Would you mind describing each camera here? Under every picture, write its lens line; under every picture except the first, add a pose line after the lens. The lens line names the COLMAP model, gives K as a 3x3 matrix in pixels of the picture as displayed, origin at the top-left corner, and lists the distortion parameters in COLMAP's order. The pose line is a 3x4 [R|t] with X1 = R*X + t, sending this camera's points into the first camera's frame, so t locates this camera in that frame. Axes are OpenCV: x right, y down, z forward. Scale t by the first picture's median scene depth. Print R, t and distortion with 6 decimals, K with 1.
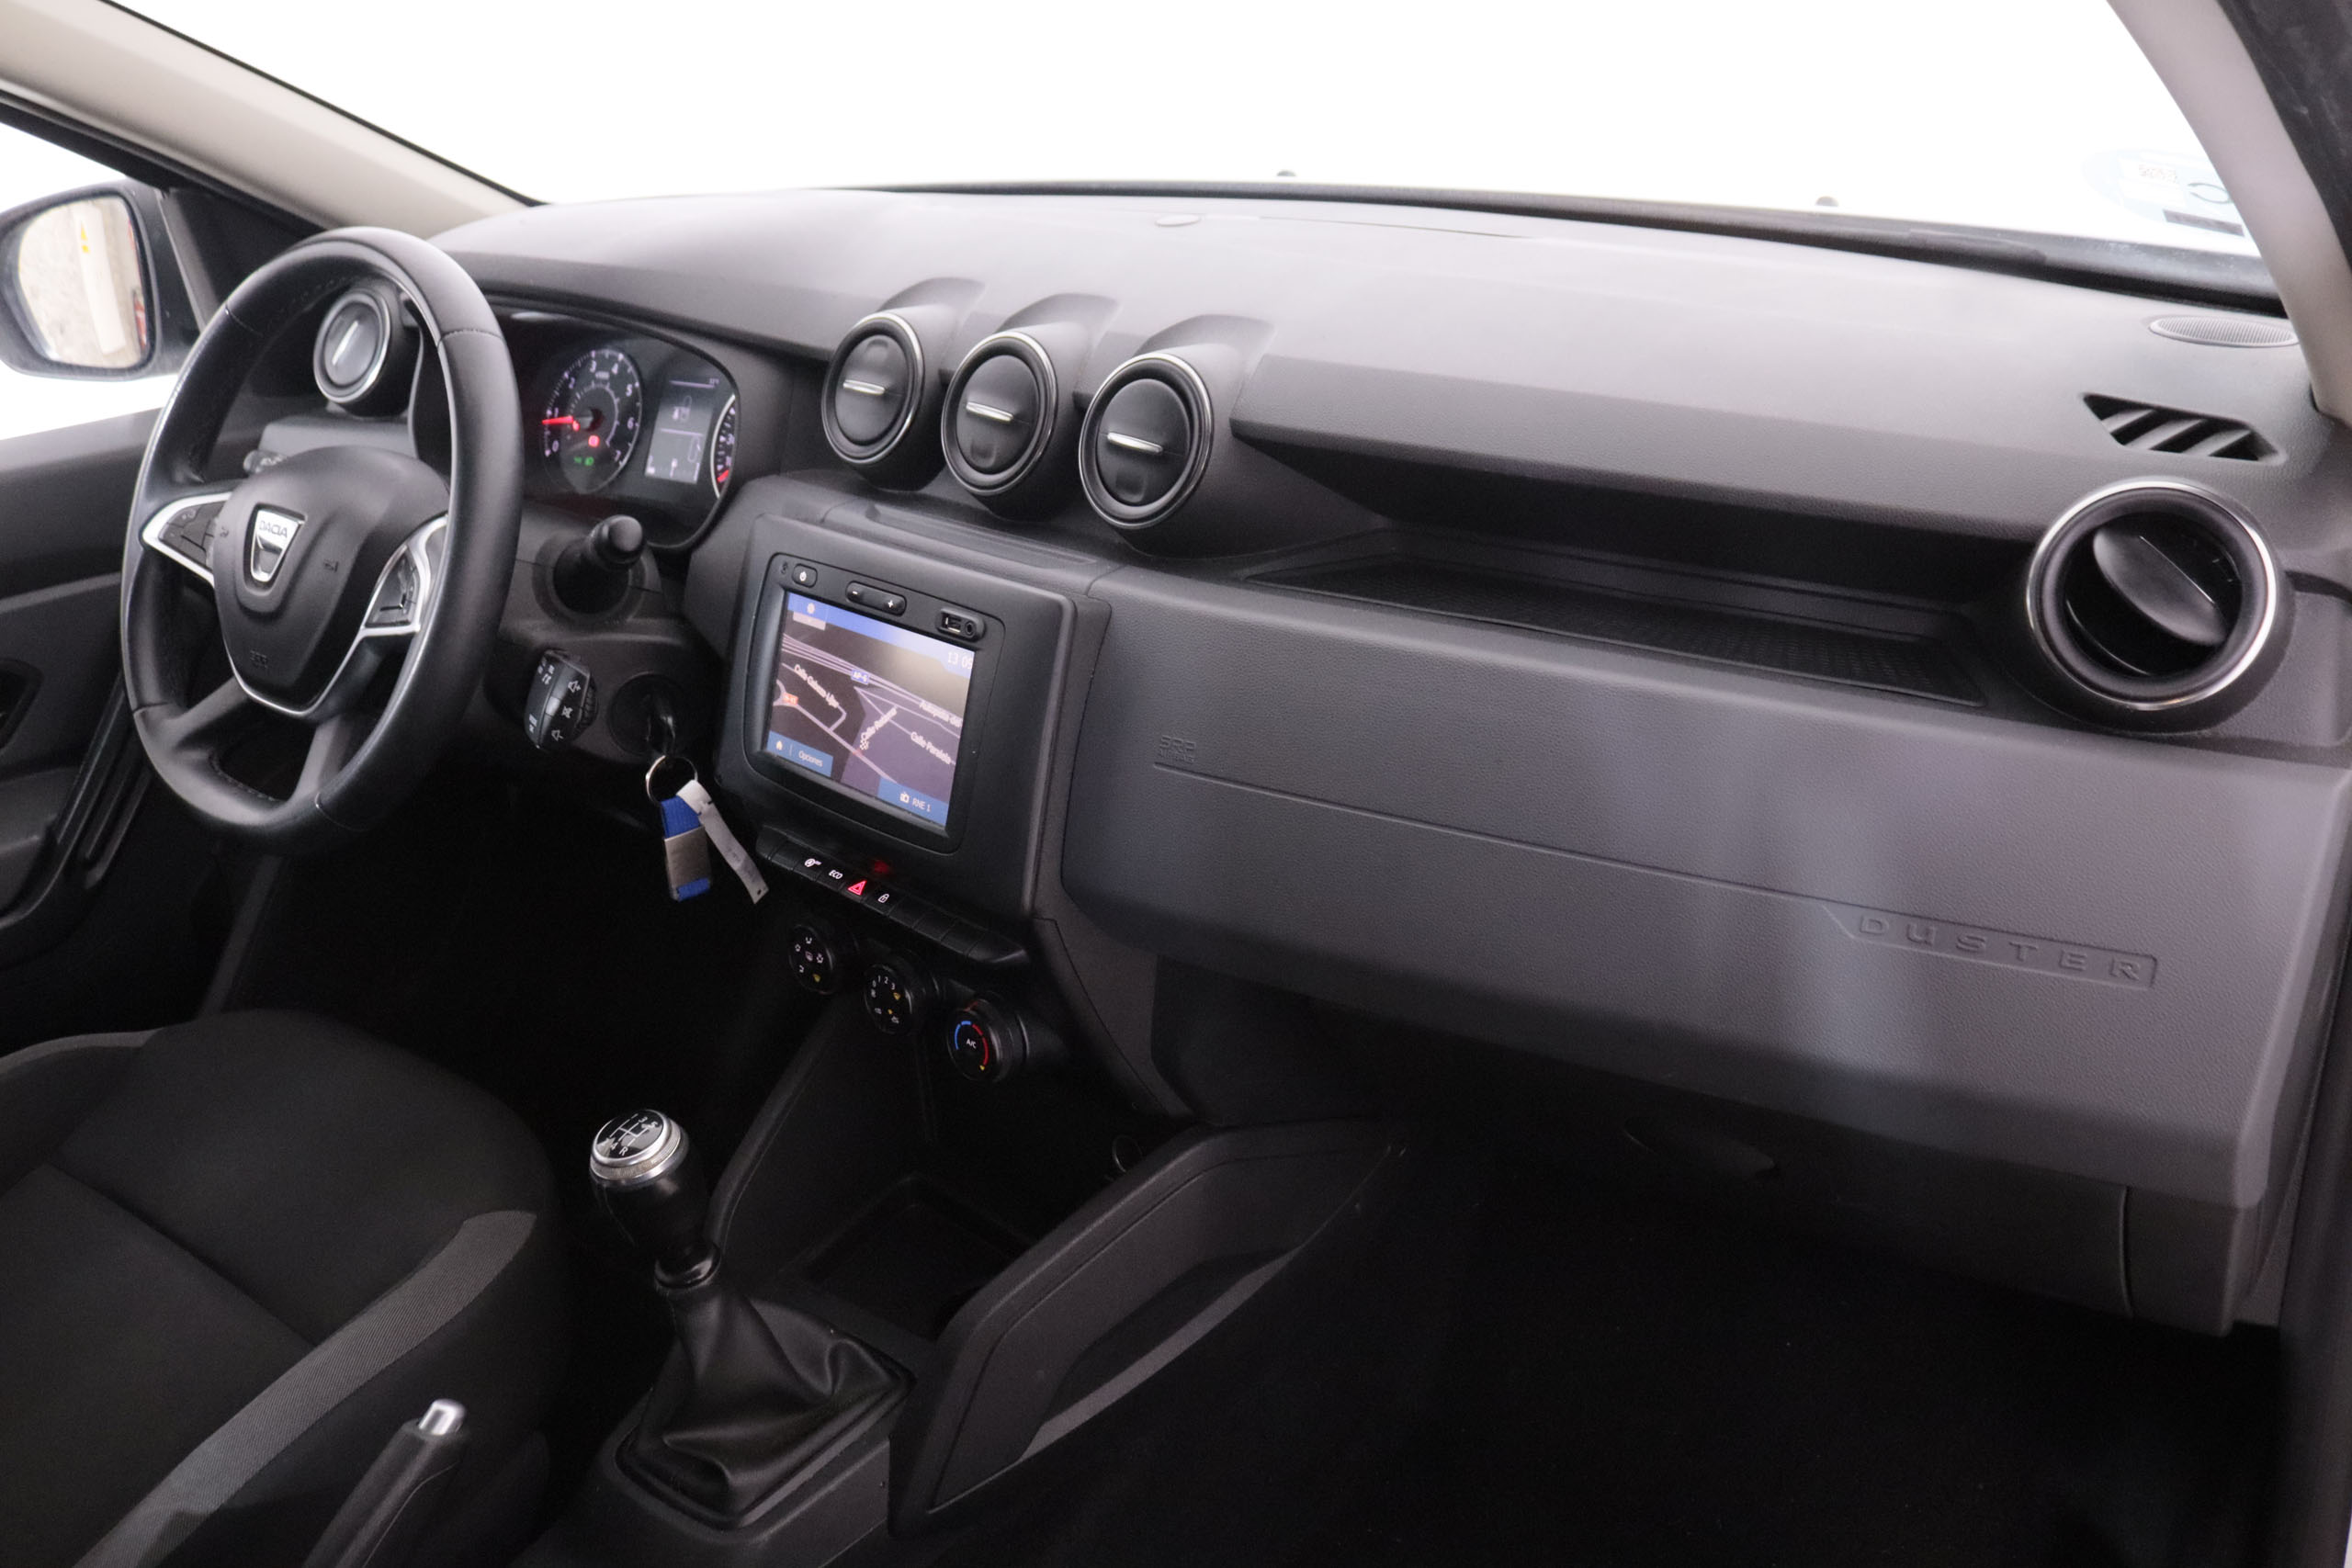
lens RADIAL K [[1972.0, 0, 1176.0], [0, 1972.0, 784.0], [0, 0, 1]] dist [-0.118852, 0.004678]
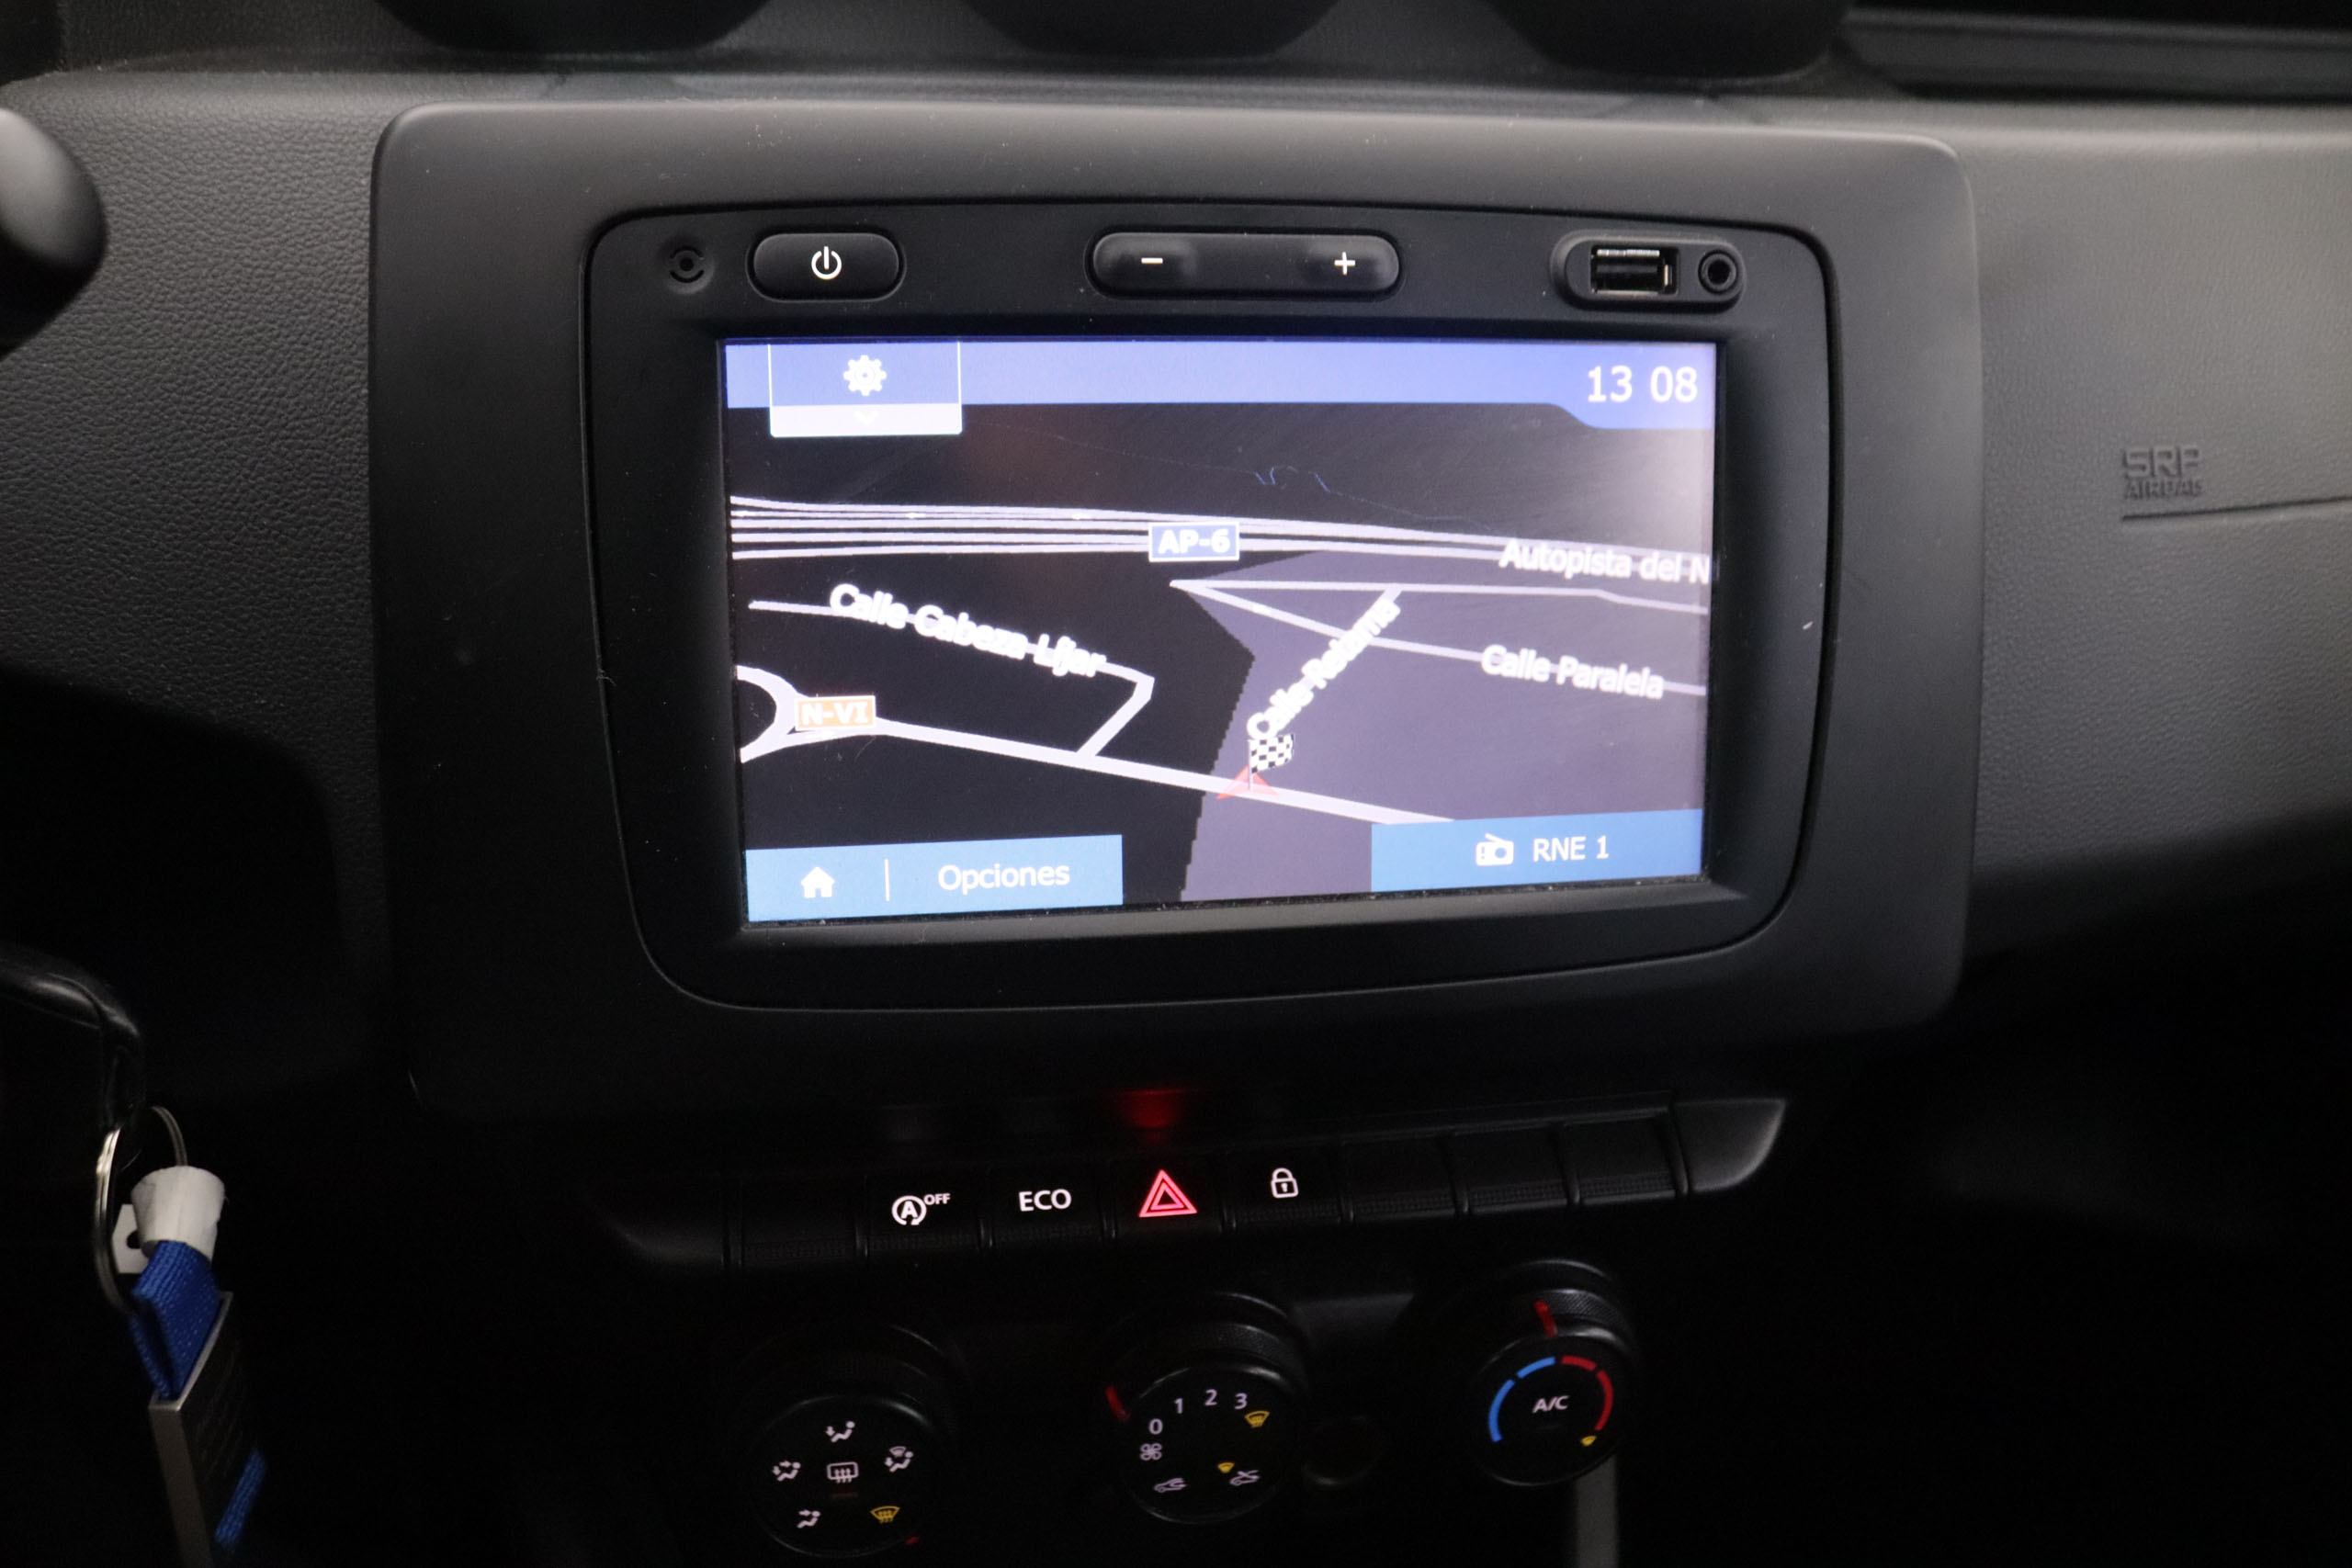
lens RADIAL K [[1972.0, 0, 1176.0], [0, 1972.0, 784.0], [0, 0, 1]] dist [-0.118852, 0.004678]
pose [[0.574805, -0.315492, 0.755026, -0.396137], [0.257562, 0.945544, 0.199018, -0.079277], [-0.776699, 0.080070, 0.624762, 0.804428]]
